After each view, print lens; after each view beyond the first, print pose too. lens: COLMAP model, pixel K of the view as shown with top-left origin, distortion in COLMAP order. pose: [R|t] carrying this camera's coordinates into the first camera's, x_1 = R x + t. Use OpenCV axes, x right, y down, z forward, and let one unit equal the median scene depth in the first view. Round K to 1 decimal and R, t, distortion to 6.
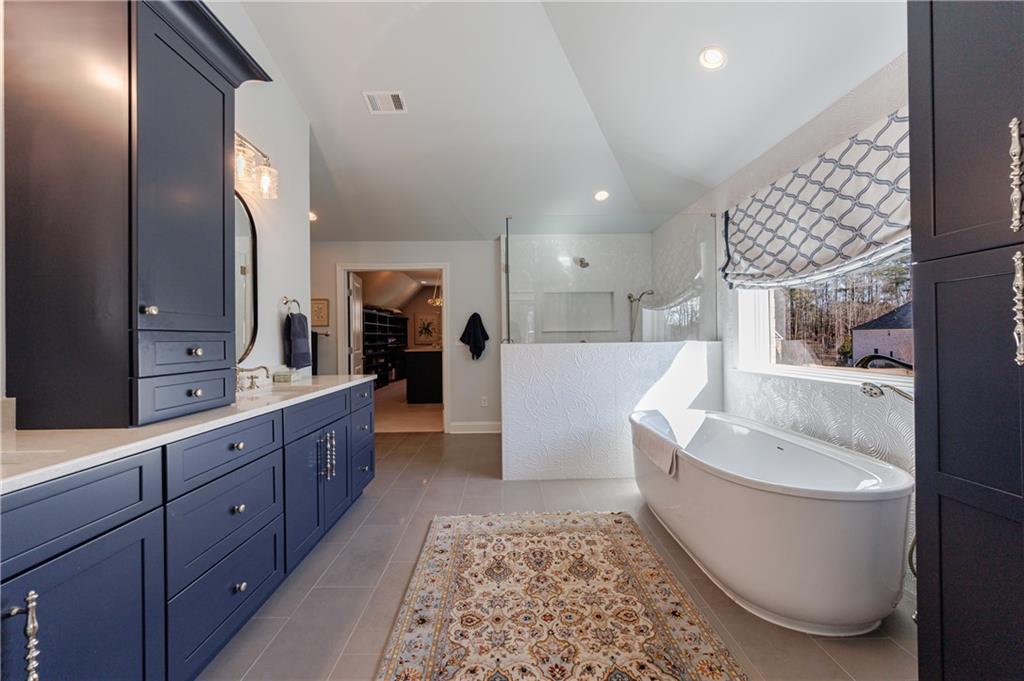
lens RADIAL K [[376.0, 0, 512.0], [0, 376.0, 340.5], [0, 0, 1]] dist [0.000417, 0.000017]
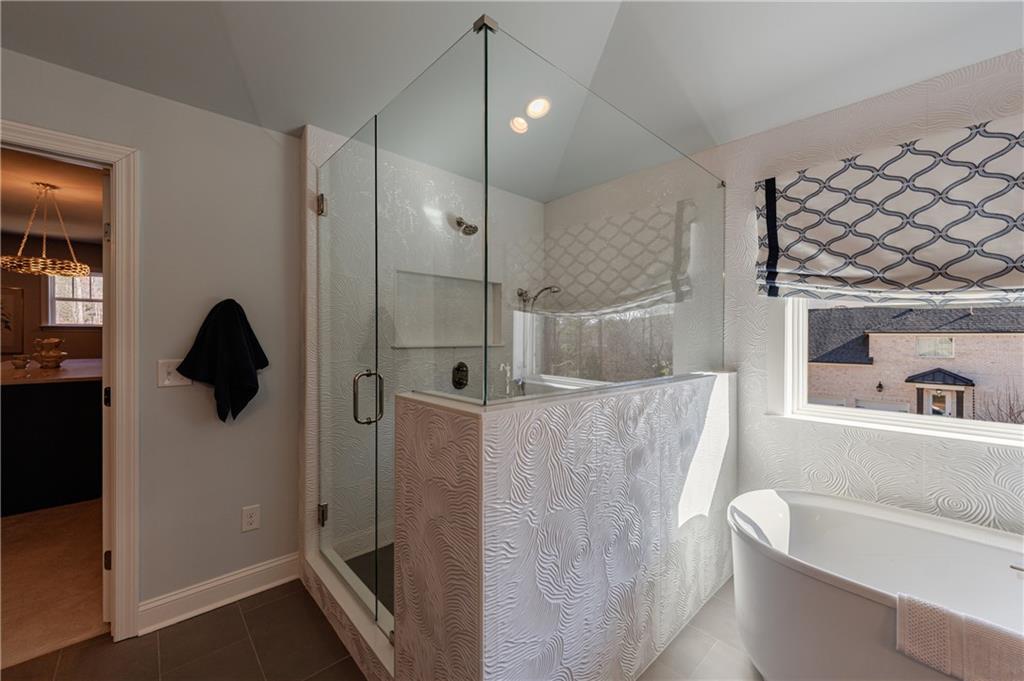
lens RADIAL K [[399.1, 0, 512.0], [0, 399.1, 340.5], [0, 0, 1]] dist [-0.000938, -0.000191]
pose [[0.747315, 0.004092, 0.664458, -0.242098], [-0.006406, 0.999979, 0.001046, -0.054772], [-0.664439, -0.005038, 0.747325, 0.772423]]
